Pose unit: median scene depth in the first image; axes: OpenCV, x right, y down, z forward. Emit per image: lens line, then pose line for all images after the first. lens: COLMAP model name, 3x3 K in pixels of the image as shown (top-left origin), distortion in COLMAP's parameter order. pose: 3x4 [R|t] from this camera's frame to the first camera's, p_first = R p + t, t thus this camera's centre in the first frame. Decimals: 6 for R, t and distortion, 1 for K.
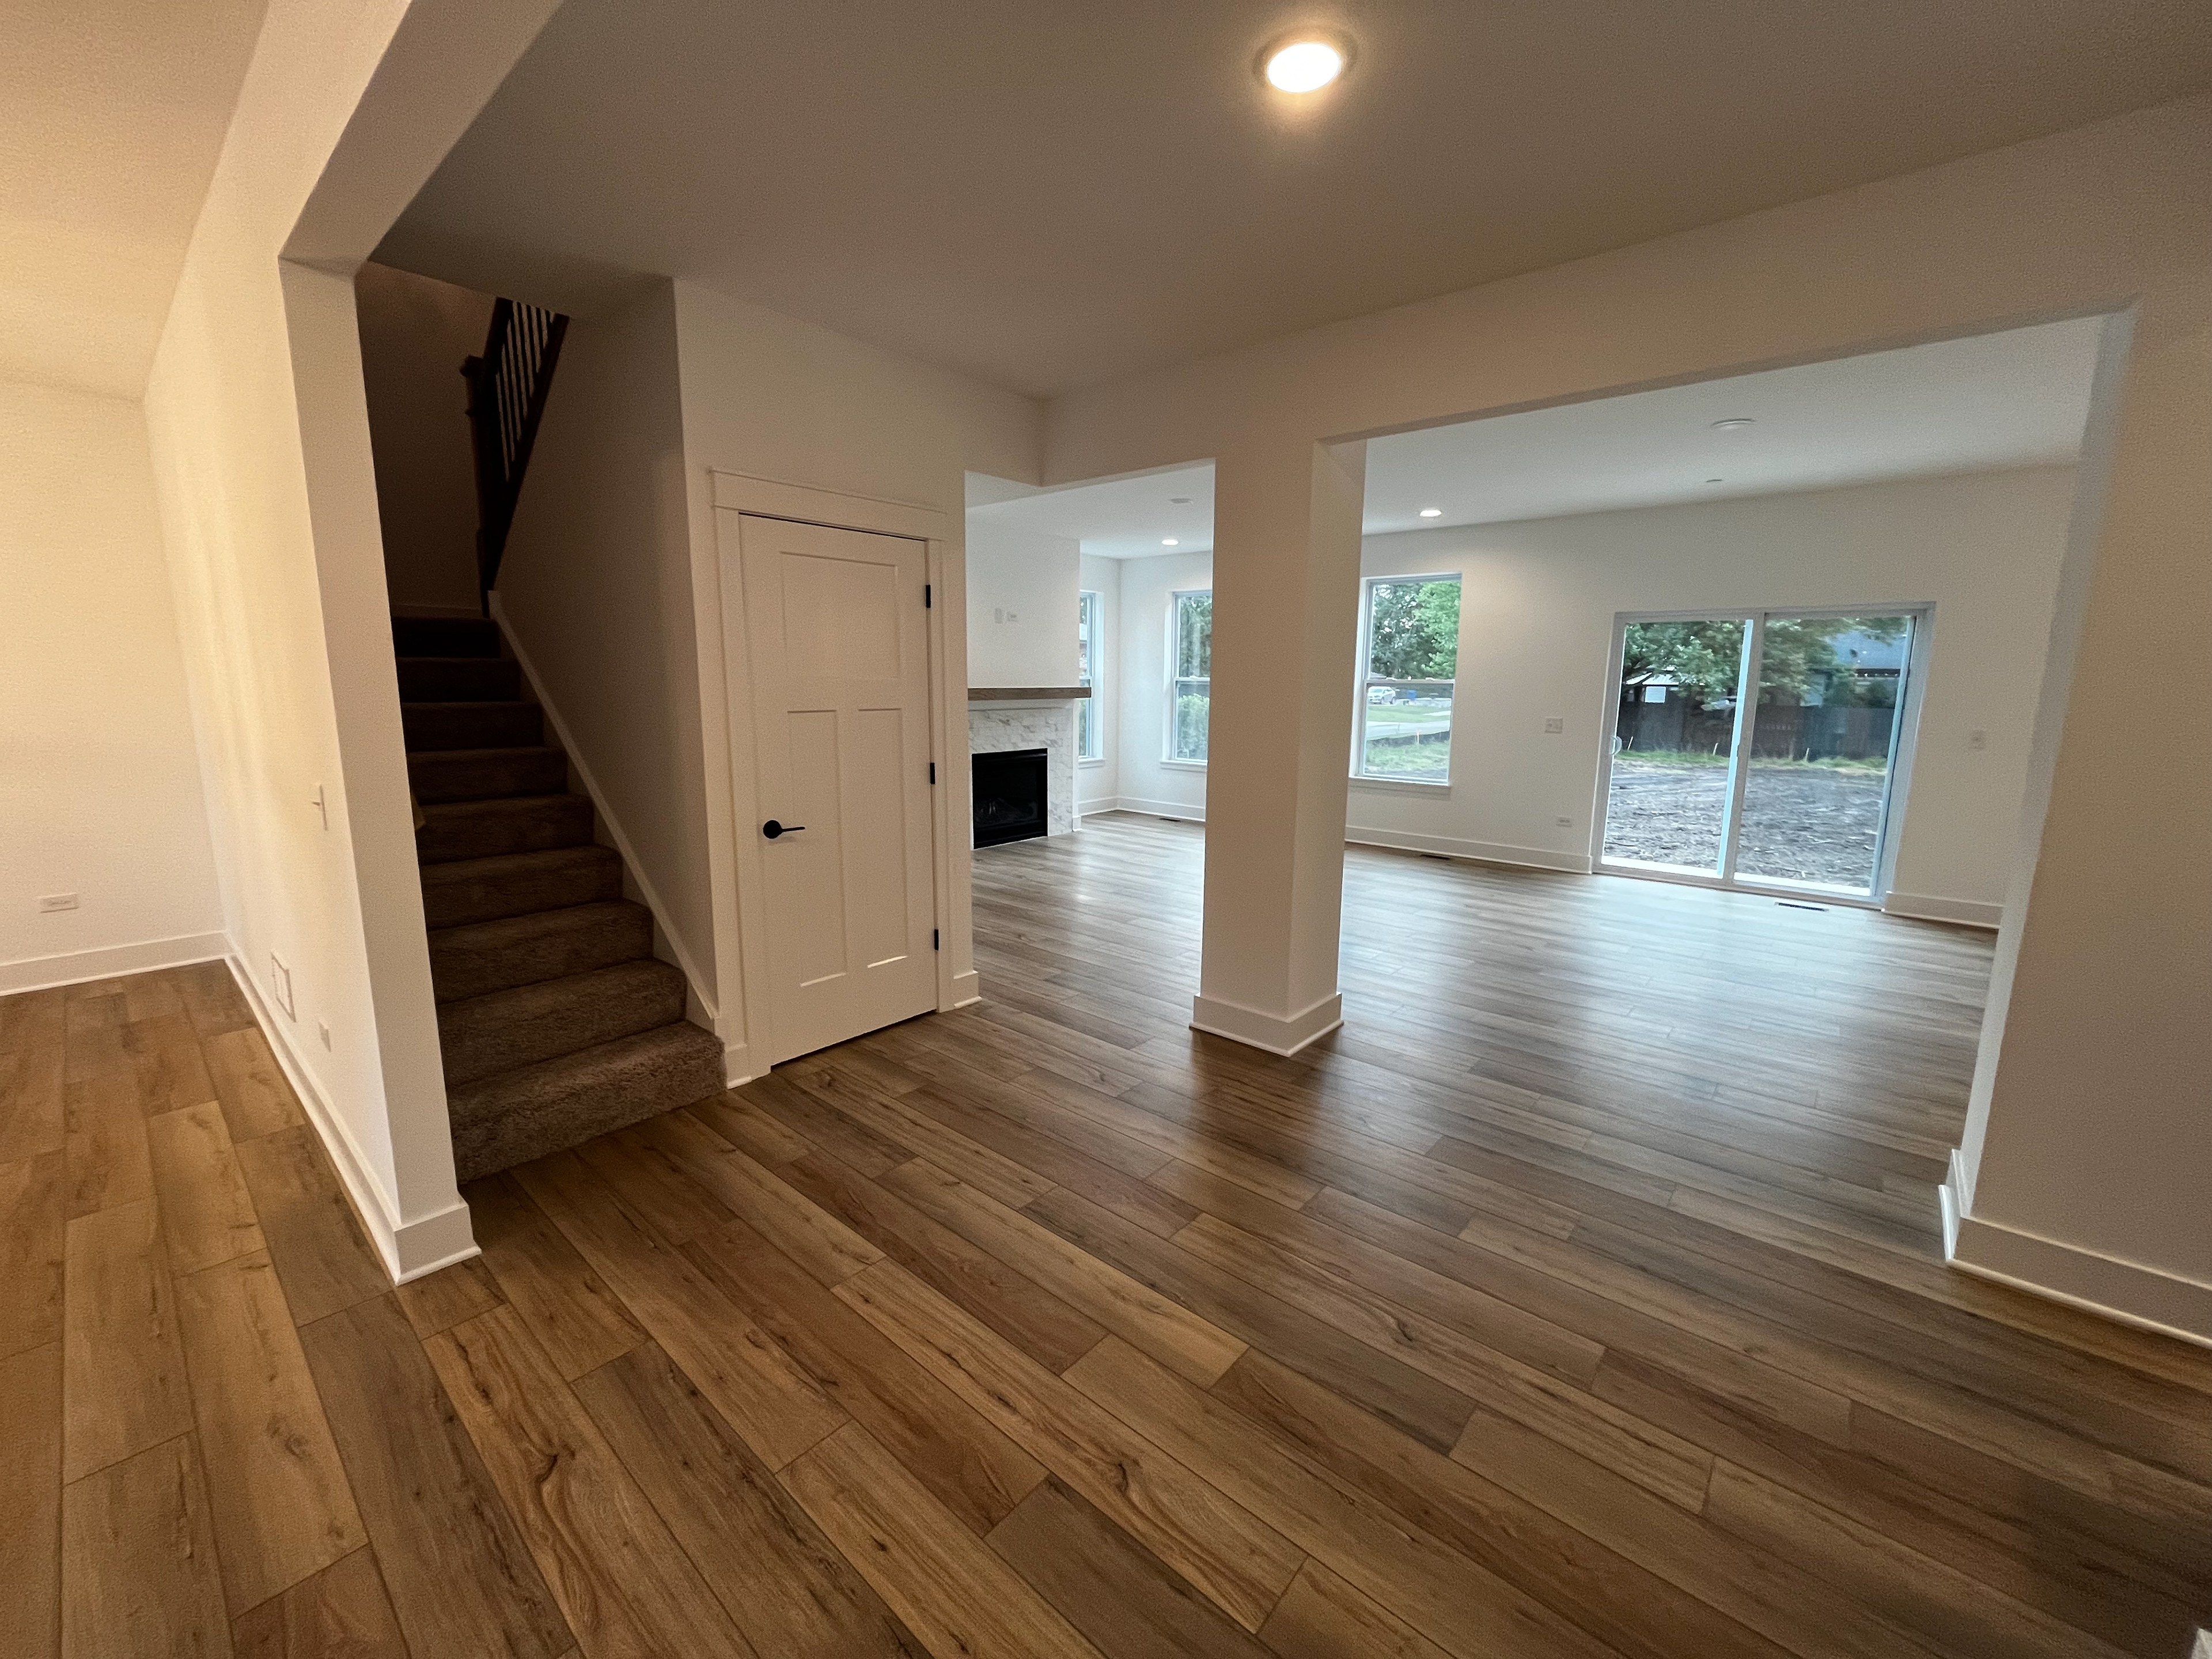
lens RADIAL K [[893.2, 0, 1094.9], [0, 893.2, 821.5], [0, 0, 1]] dist [-0.002479, -0.000435]
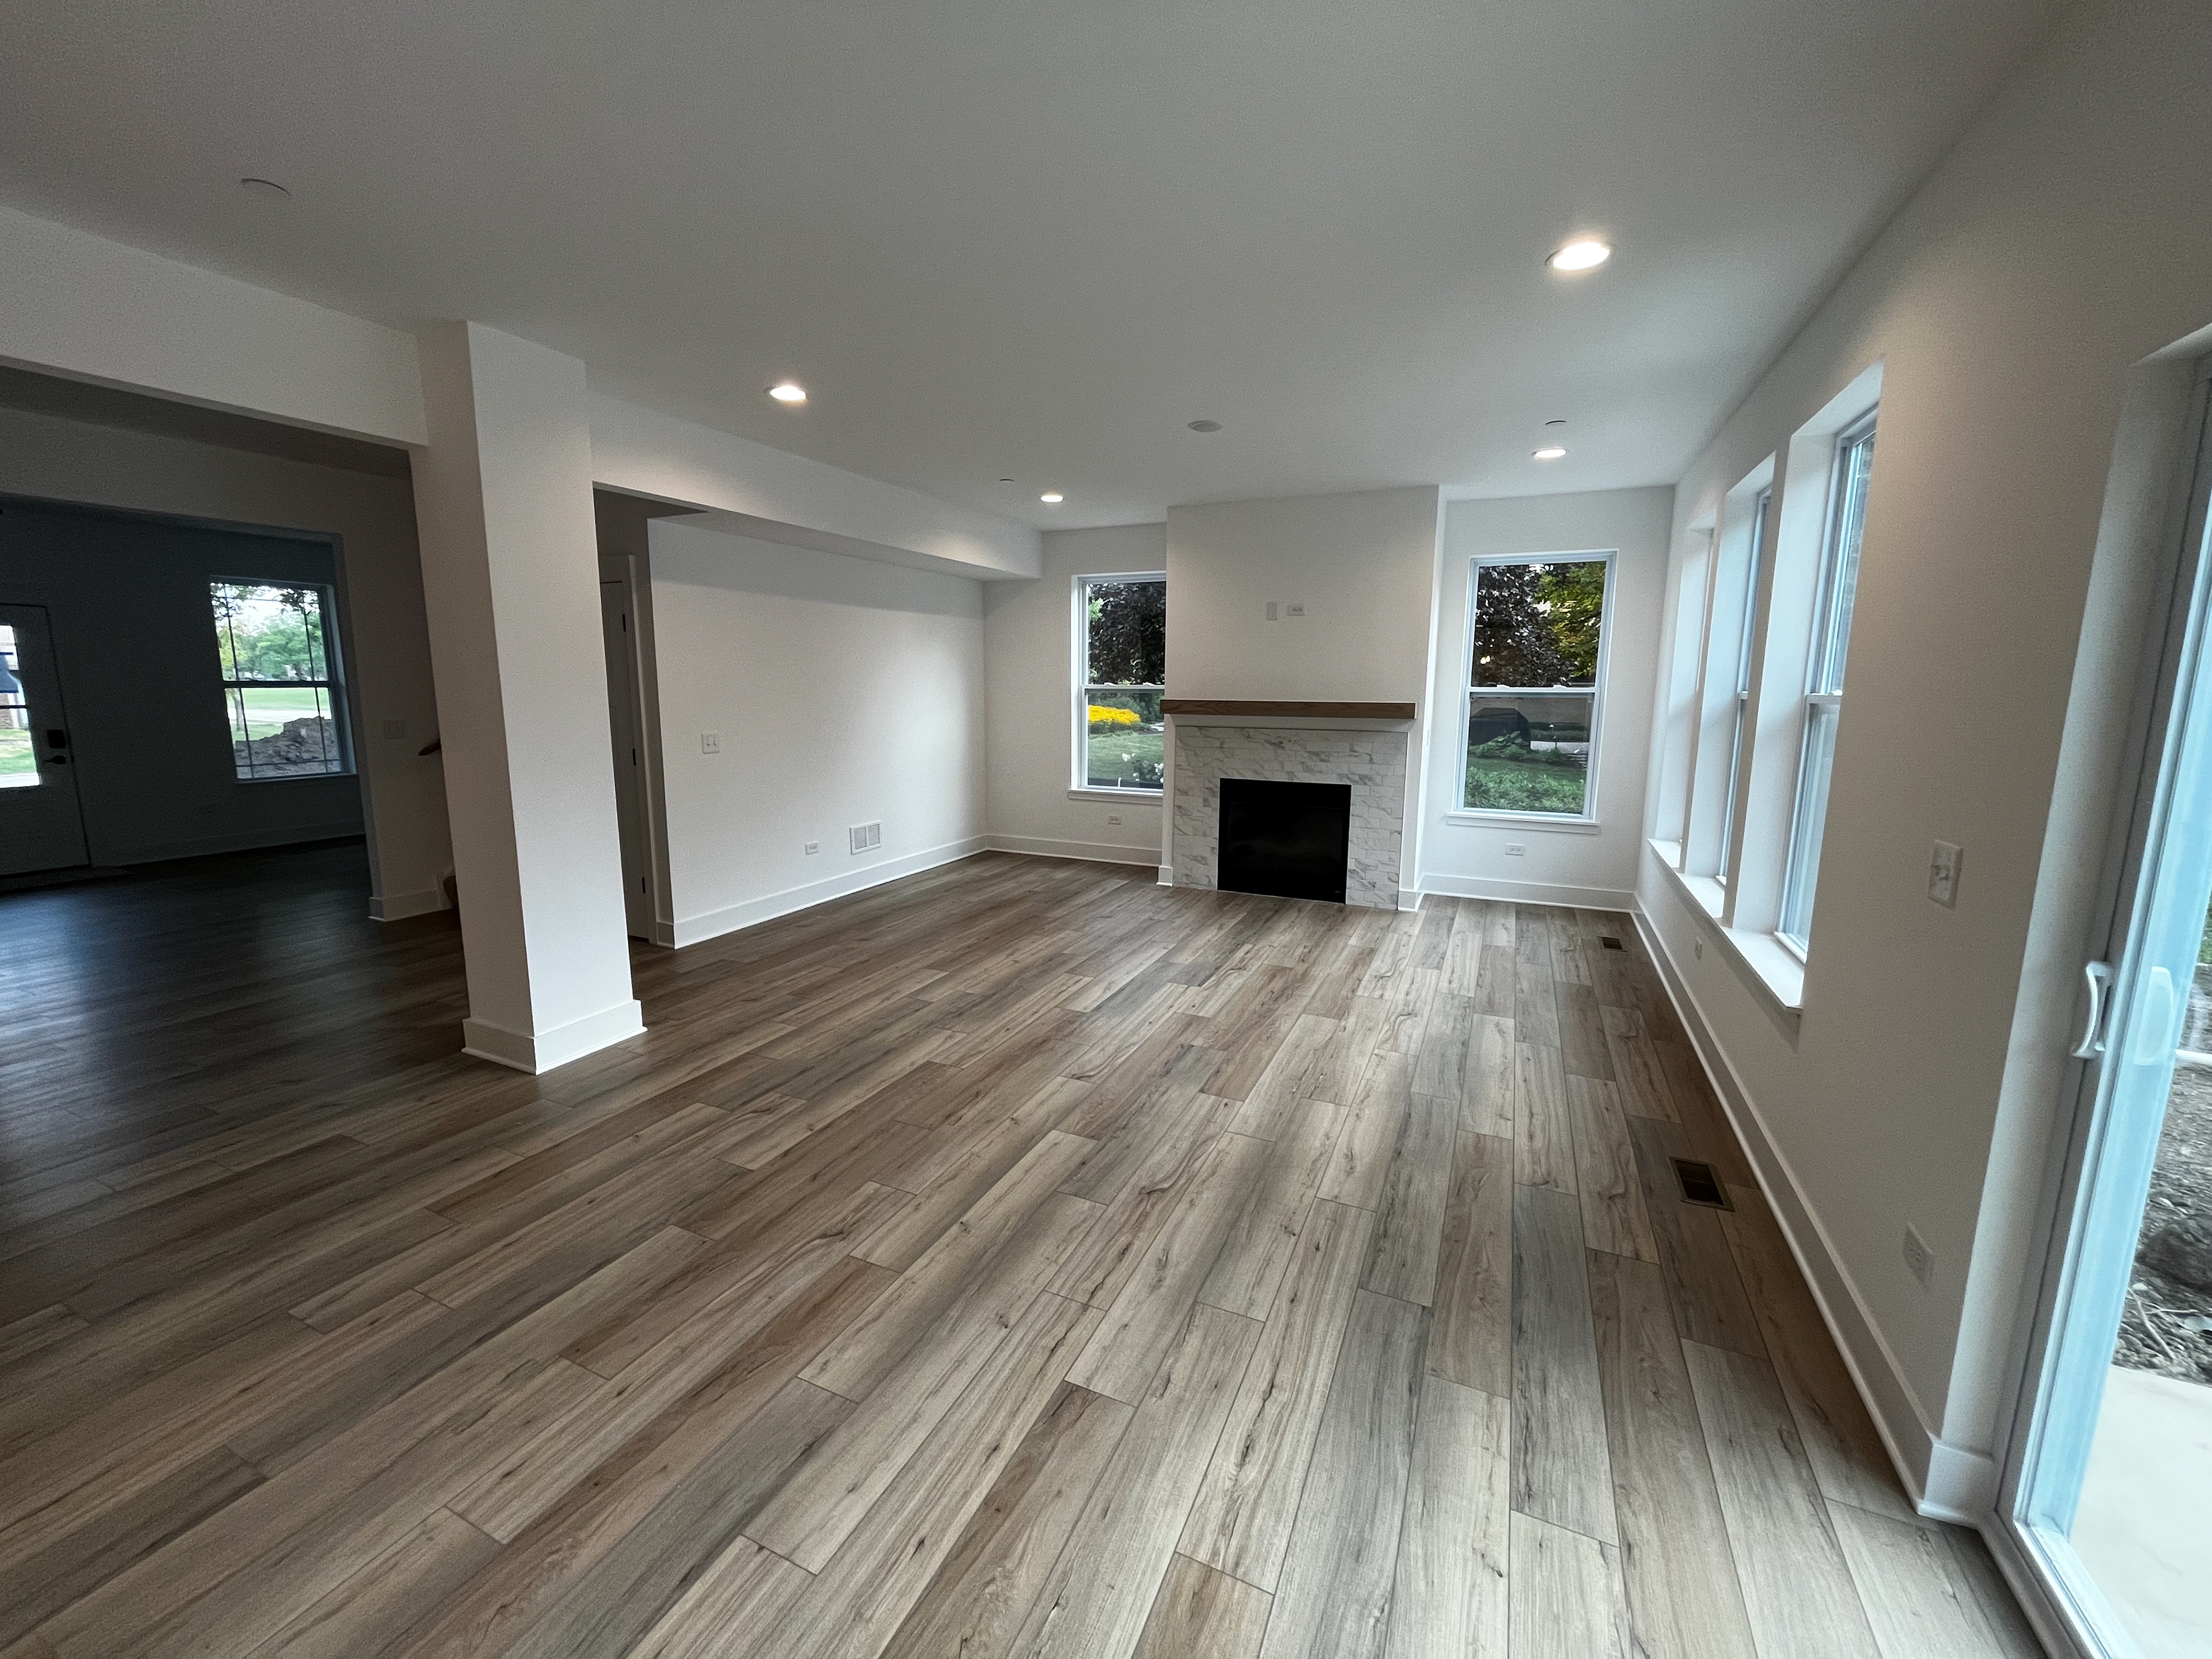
lens RADIAL K [[893.2, 0, 1094.9], [0, 893.2, 821.5], [0, 0, 1]] dist [-0.002479, -0.000435]
pose [[0.271314, 0.143771, -0.951693, 2.177733], [-0.158790, 0.981918, 0.103068, -0.349866], [0.949302, 0.123155, 0.289237, 2.190421]]
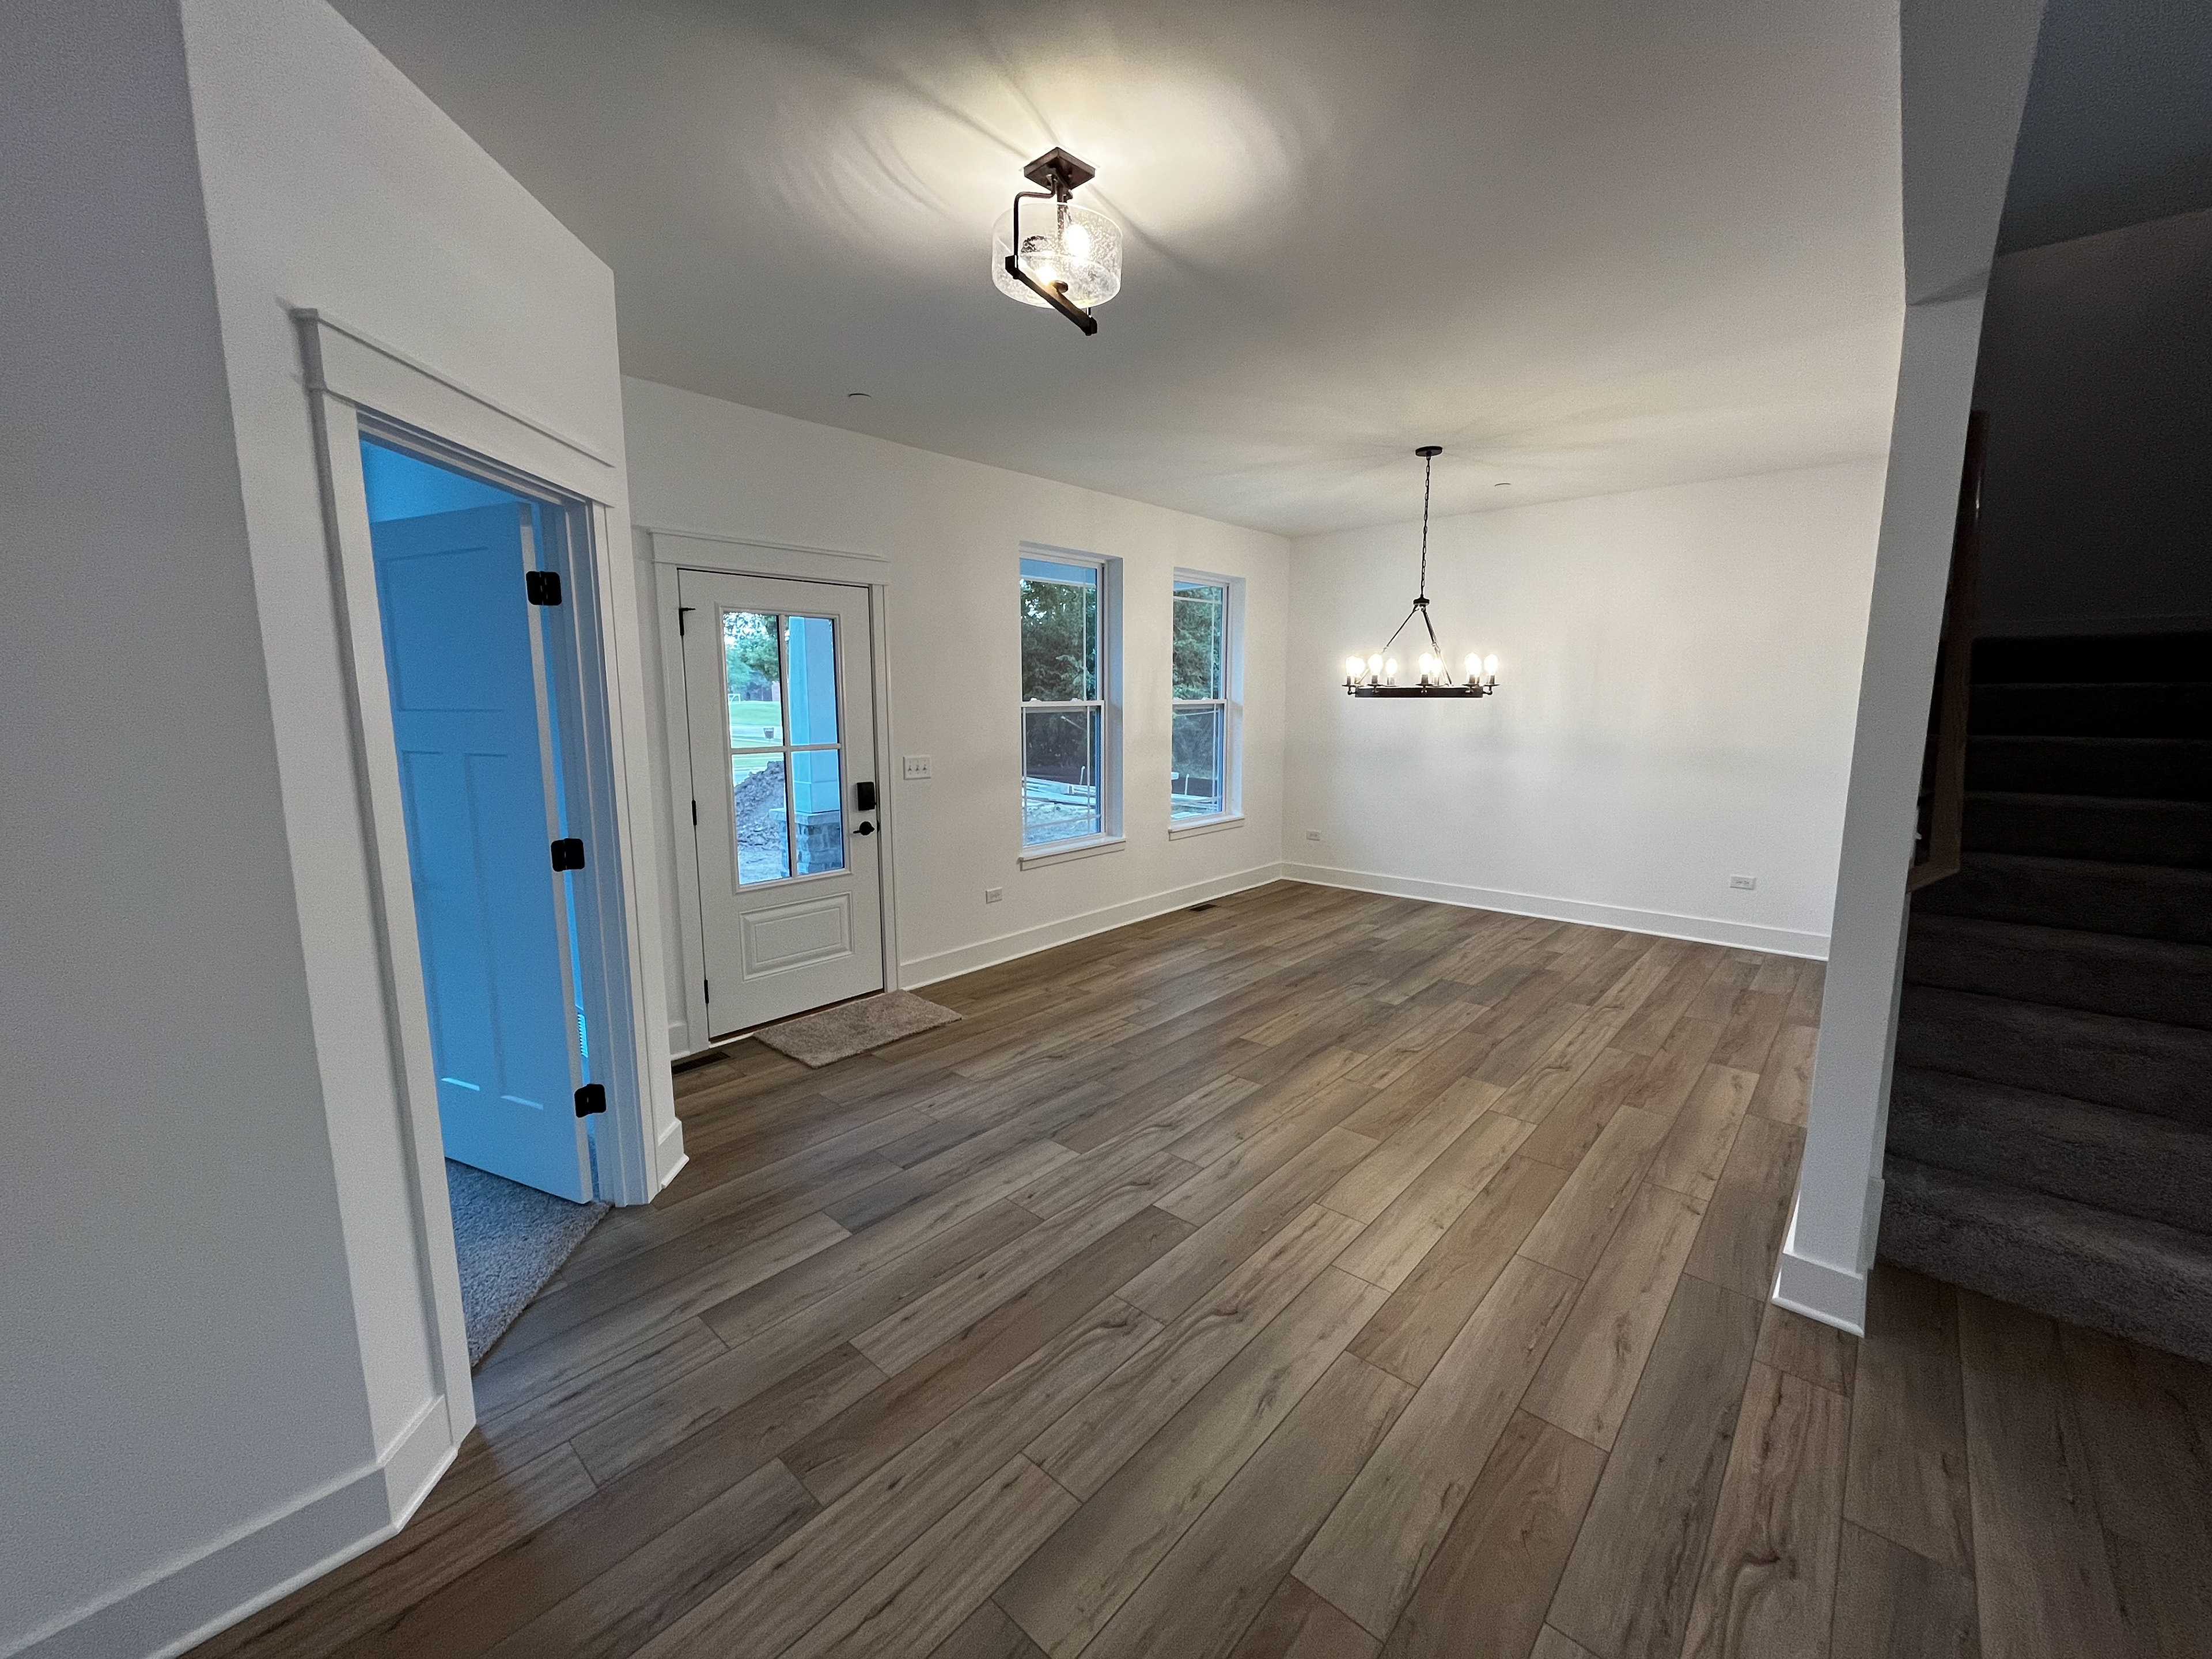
lens RADIAL K [[893.2, 0, 1094.9], [0, 893.2, 821.5], [0, 0, 1]] dist [-0.002479, -0.000435]
pose [[-0.022117, 0.135782, -0.990492, 0.172132], [-0.158348, 0.977753, 0.137572, -0.037761], [0.987136, 0.159885, -0.000124, 0.141078]]
